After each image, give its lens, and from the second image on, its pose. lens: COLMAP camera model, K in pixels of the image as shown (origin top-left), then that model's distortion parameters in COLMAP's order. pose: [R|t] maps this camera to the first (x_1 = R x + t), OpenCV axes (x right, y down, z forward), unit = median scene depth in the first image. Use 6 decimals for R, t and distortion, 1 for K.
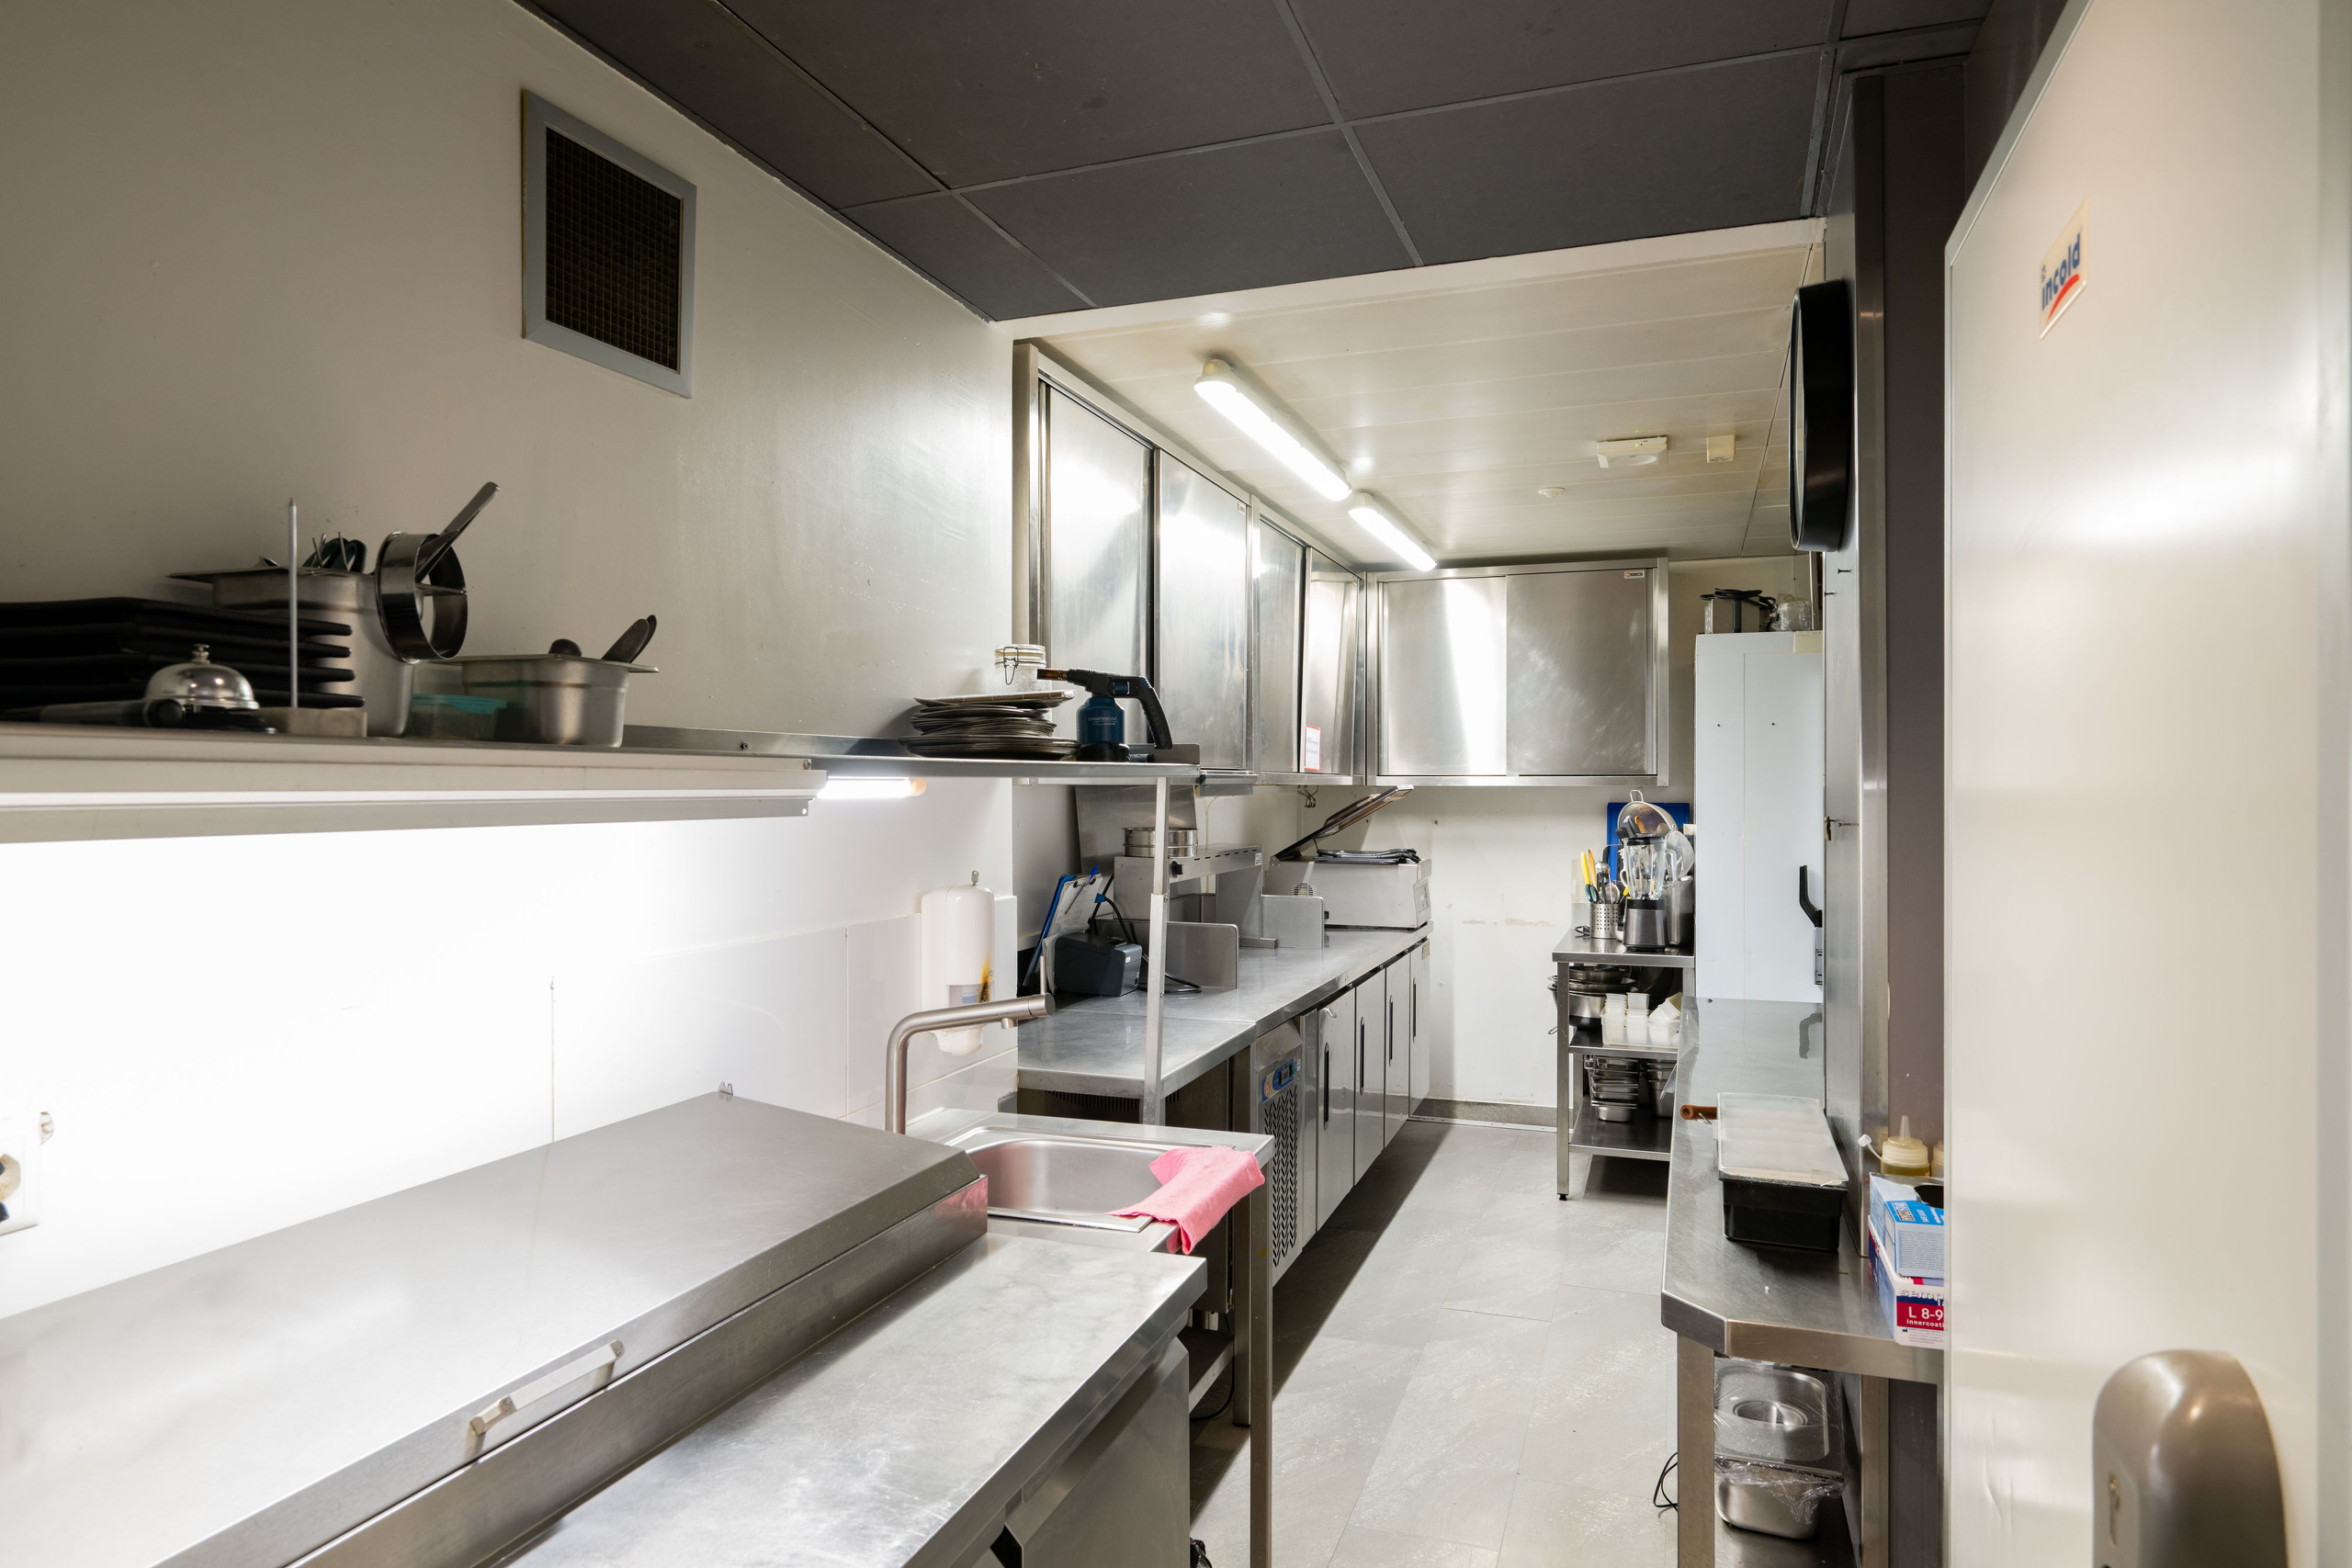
lens RADIAL K [[1409.1, 0, 1176.2], [0, 1409.1, 785.1], [0, 0, 1]] dist [0.004200, 0.000440]
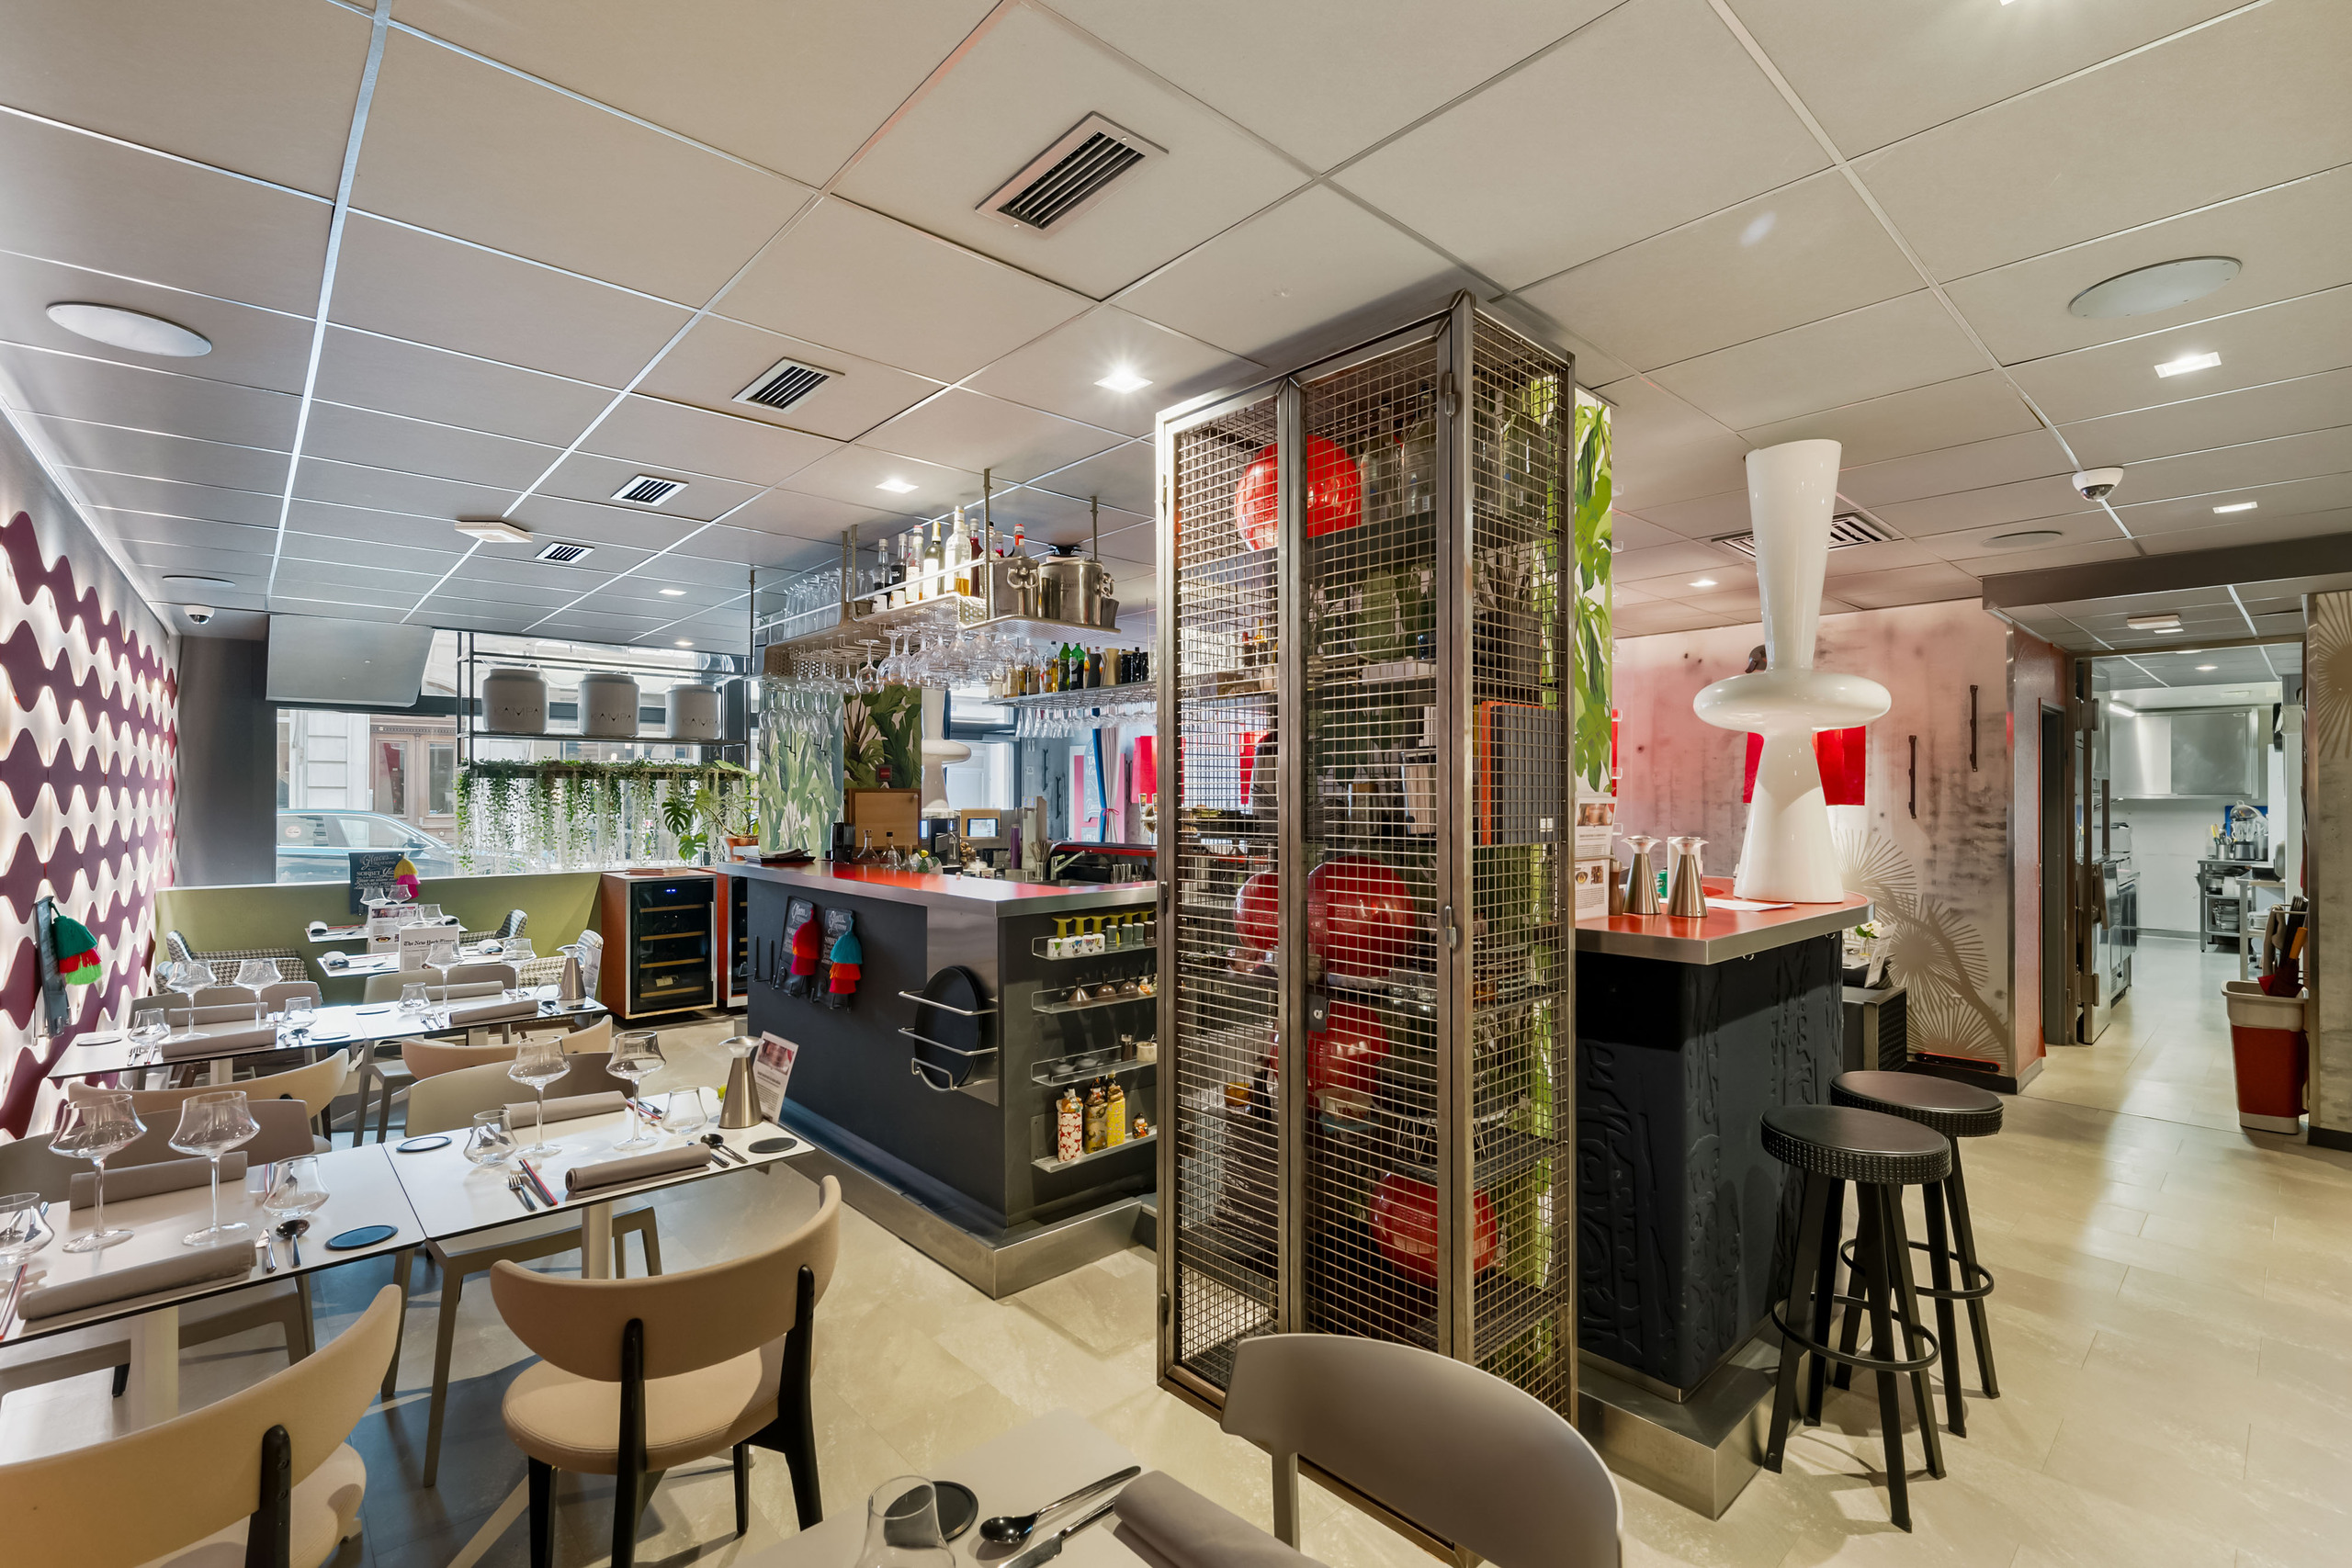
lens RADIAL K [[1046.5, 0, 1167.7], [0, 1046.5, 777.9], [0, 0, 1]] dist [0.005531, 0.000521]
pose [[0.868516, -0.013828, -0.495468, -0.406423], [0.005091, 0.999807, -0.018981, -0.011033], [0.495635, 0.013963, 0.868419, -1.587306]]
